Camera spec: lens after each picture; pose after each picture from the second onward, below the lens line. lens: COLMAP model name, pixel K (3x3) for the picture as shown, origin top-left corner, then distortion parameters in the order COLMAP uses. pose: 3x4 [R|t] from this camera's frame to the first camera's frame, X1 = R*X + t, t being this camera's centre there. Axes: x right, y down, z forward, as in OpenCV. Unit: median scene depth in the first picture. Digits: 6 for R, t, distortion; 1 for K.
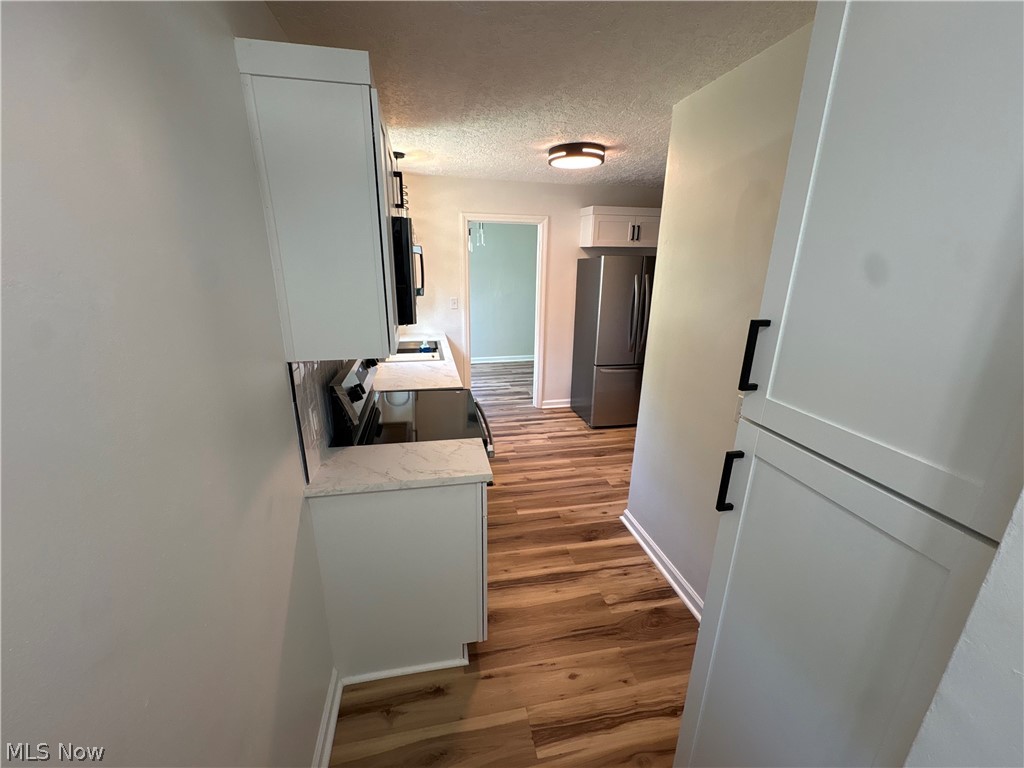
lens RADIAL K [[408.2, 0, 510.9], [0, 408.2, 383.9], [0, 0, 1]] dist [0.002152, 0.000191]
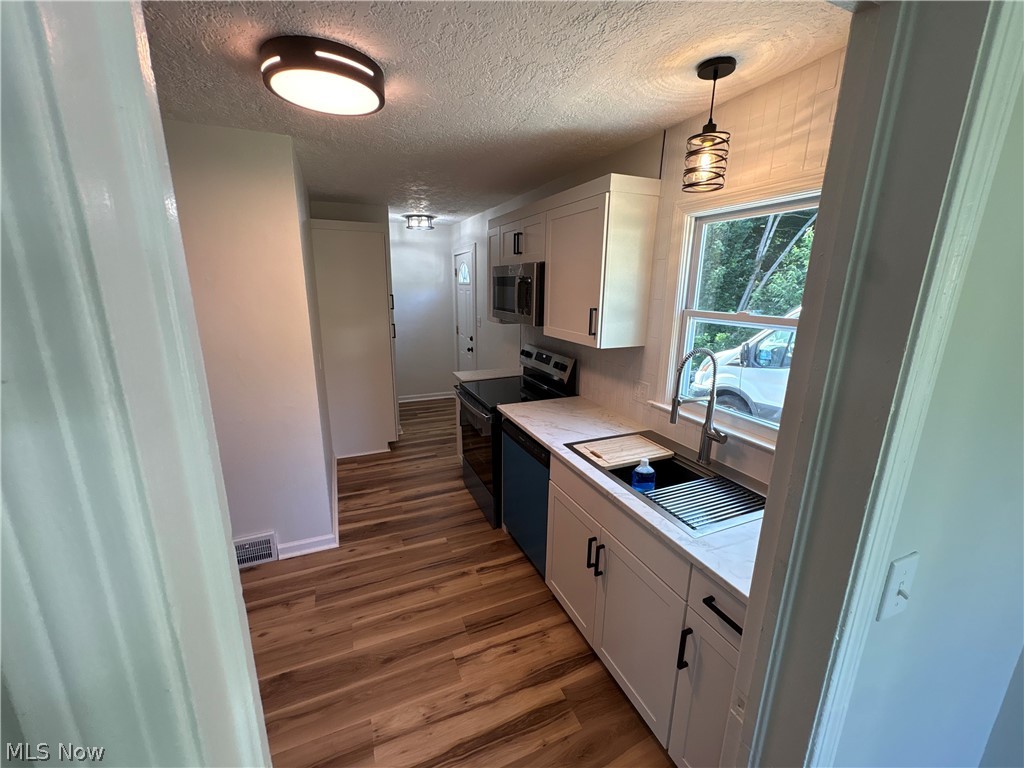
lens RADIAL K [[408.2, 0, 510.9], [0, 408.2, 383.9], [0, 0, 1]] dist [0.002152, 0.000191]
pose [[-0.980933, 0.025558, -0.192658, 0.035740], [-0.077383, 0.857982, 0.507818, -0.425247], [0.178276, 0.513043, -0.839645, 1.368507]]
